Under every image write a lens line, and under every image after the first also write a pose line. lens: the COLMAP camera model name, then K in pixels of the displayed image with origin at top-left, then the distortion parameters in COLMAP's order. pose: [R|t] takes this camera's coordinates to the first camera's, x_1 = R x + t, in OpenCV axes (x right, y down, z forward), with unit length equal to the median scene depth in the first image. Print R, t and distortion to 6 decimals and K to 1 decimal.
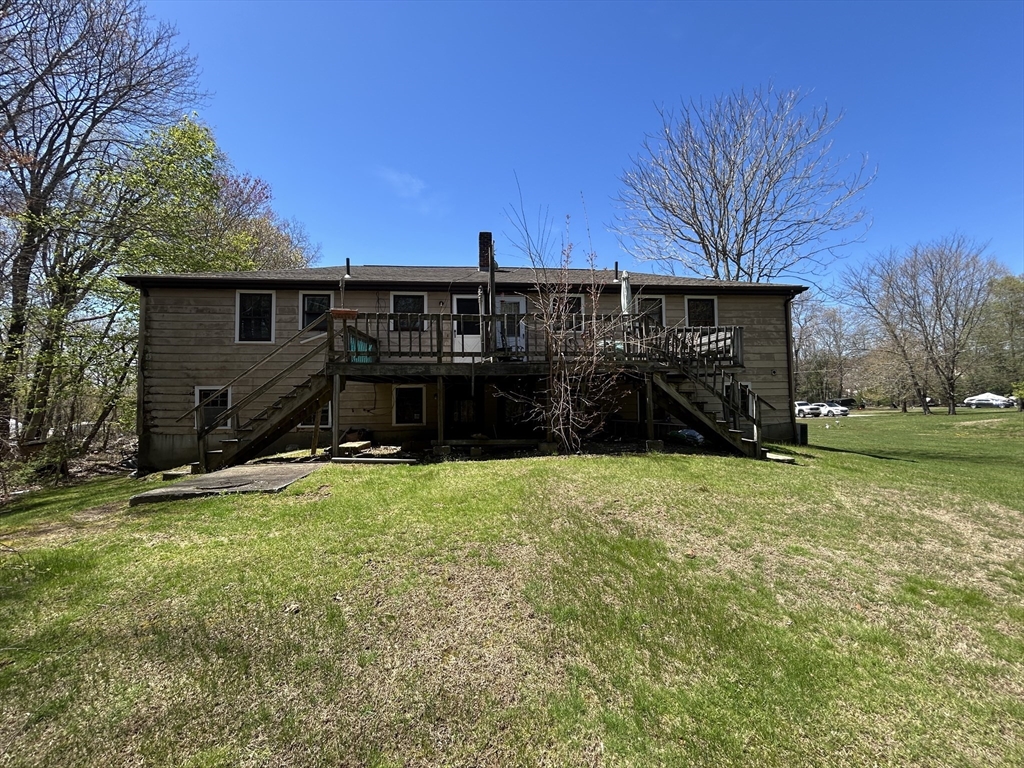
lens RADIAL K [[416.9, 0, 509.7], [0, 416.9, 385.8], [0, 0, 1]] dist [0.001377, 0.000664]
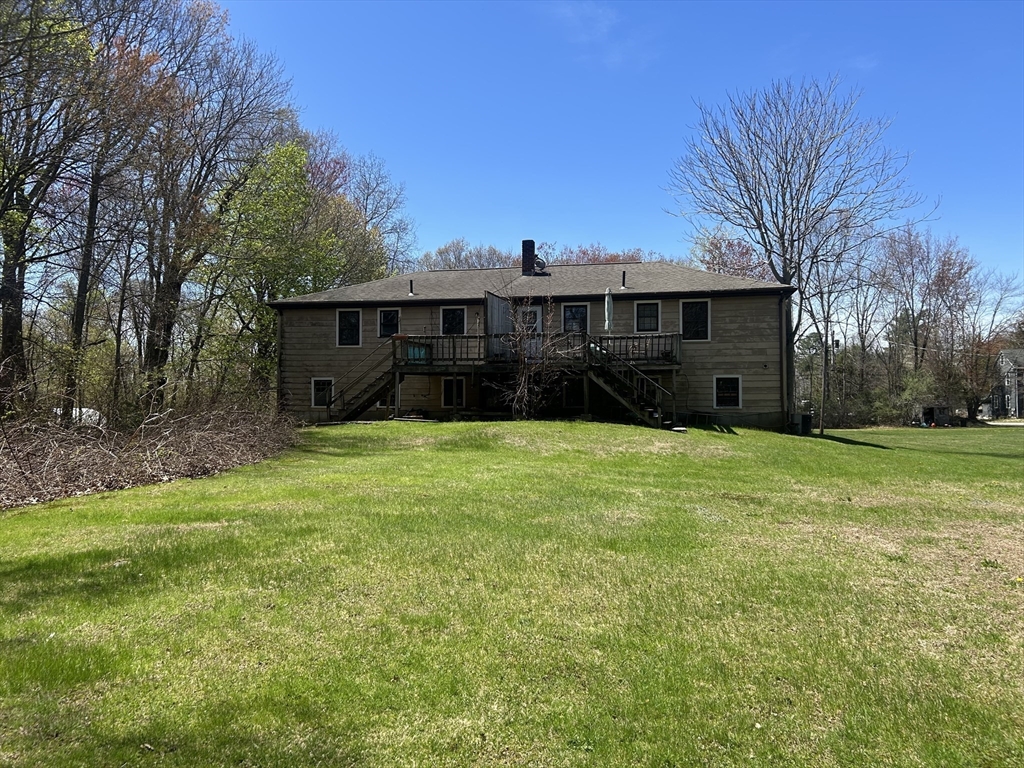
lens RADIAL K [[770.5, 0, 513.4], [0, 770.5, 383.0], [0, 0, 1]] dist [0.051509, -0.047923]
pose [[0.956691, 0.004095, -0.291077, 0.672237], [0.000373, 0.999883, 0.015294, -0.020864], [0.291106, -0.014740, 0.956577, -1.319198]]
